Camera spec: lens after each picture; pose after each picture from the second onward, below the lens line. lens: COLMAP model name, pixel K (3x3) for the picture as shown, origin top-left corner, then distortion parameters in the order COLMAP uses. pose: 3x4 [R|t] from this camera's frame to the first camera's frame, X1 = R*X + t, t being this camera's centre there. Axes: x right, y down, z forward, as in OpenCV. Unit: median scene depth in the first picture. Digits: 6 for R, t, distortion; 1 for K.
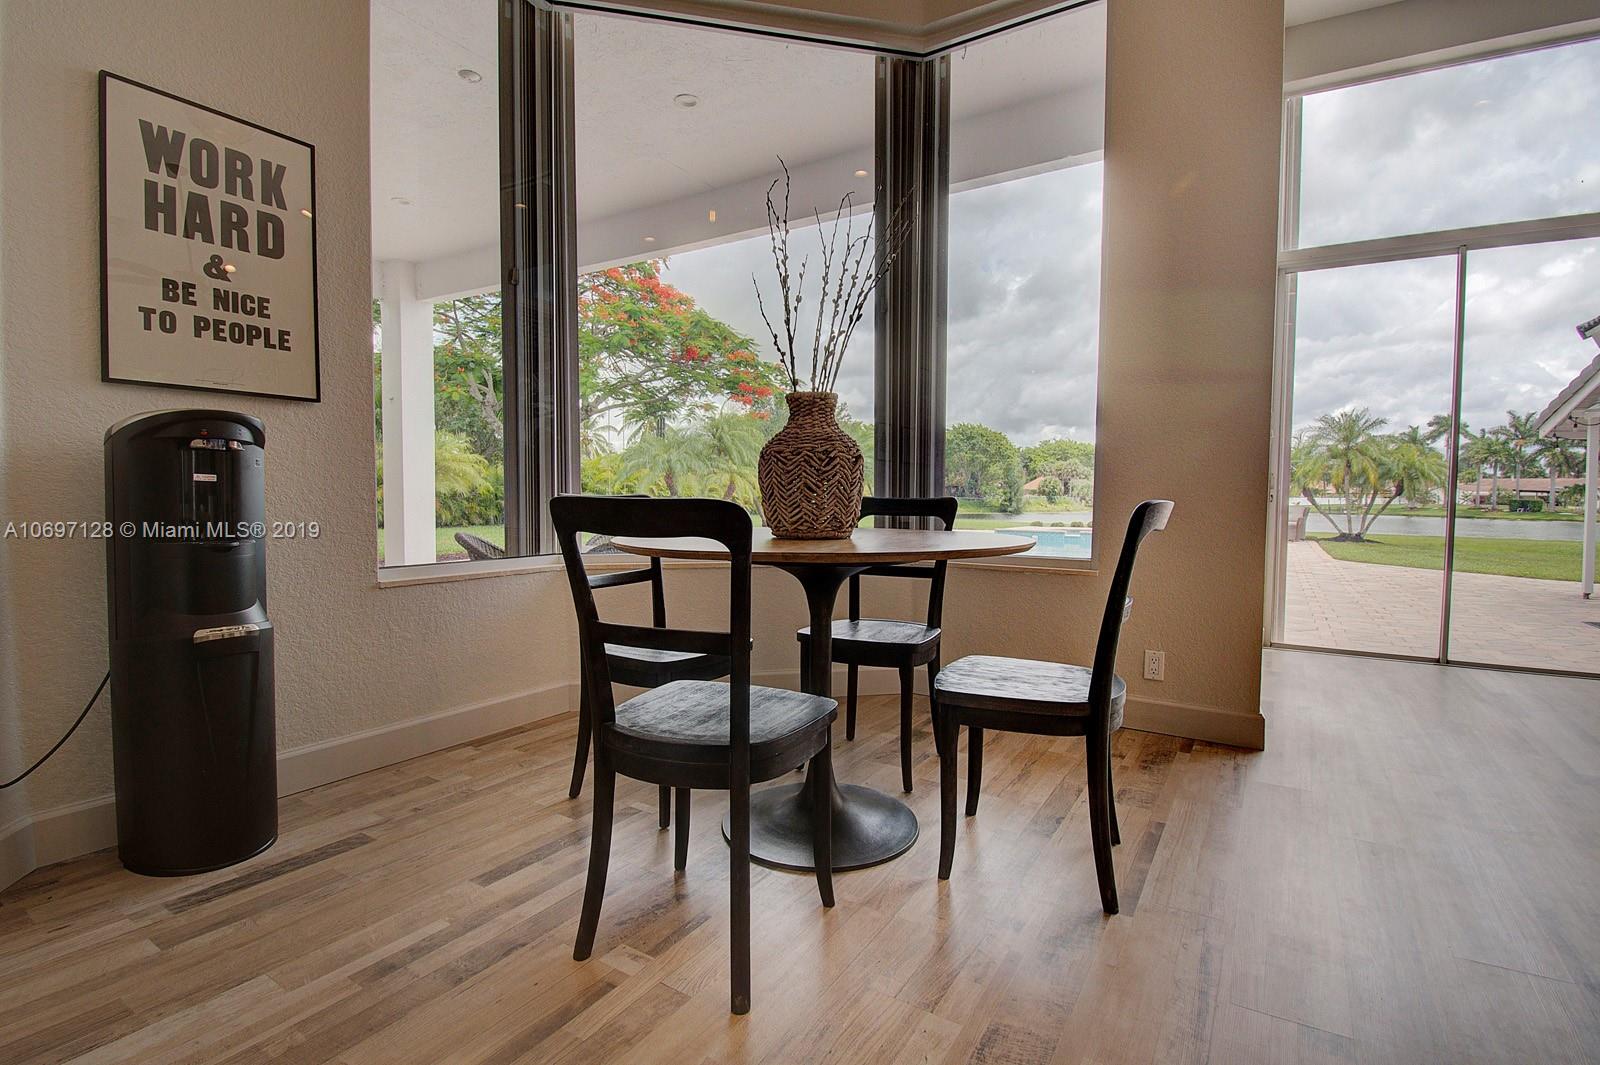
lens RADIAL K [[757.8, 0, 795.9], [0, 757.8, 527.7], [0, 0, 1]] dist [-0.005642, -0.001598]
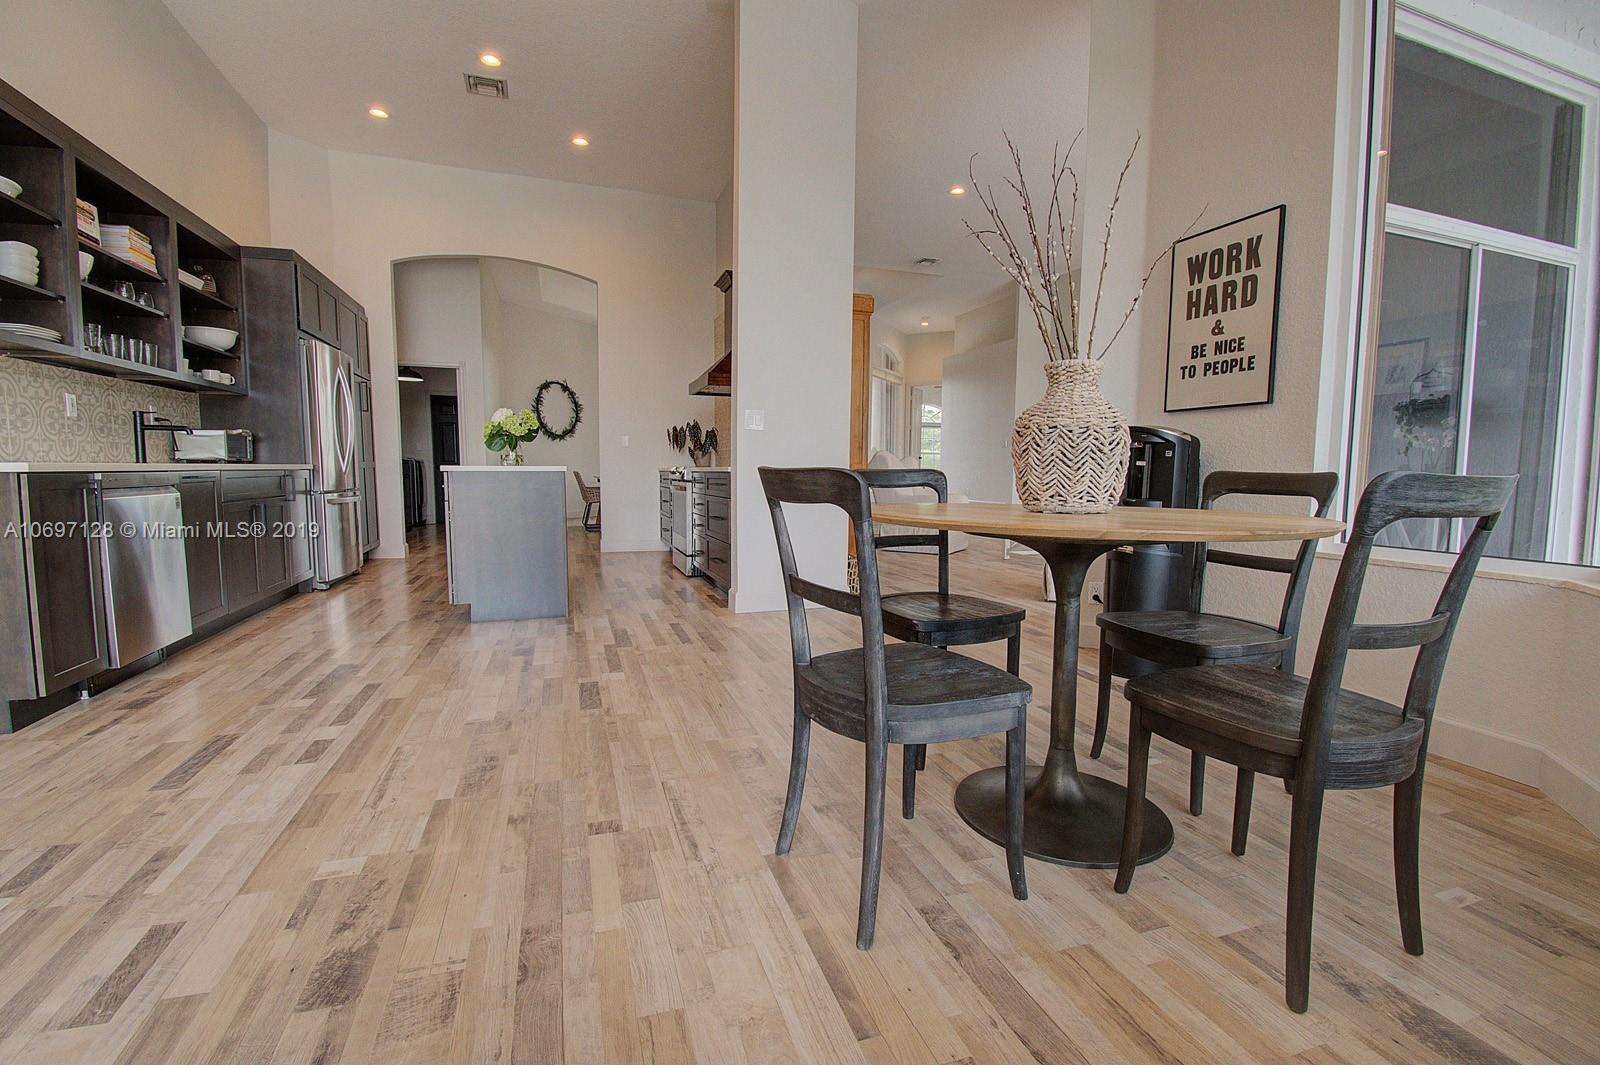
lens RADIAL K [[705.2, 0, 813.3], [0, 705.2, 538.6], [0, 0, 1]] dist [-0.009164, -0.009614]
pose [[-0.609759, 0.066784, -0.789768, 0.905867], [-0.049036, 0.991356, 0.121690, -0.048876], [0.791069, 0.112928, -0.601214, 1.251038]]
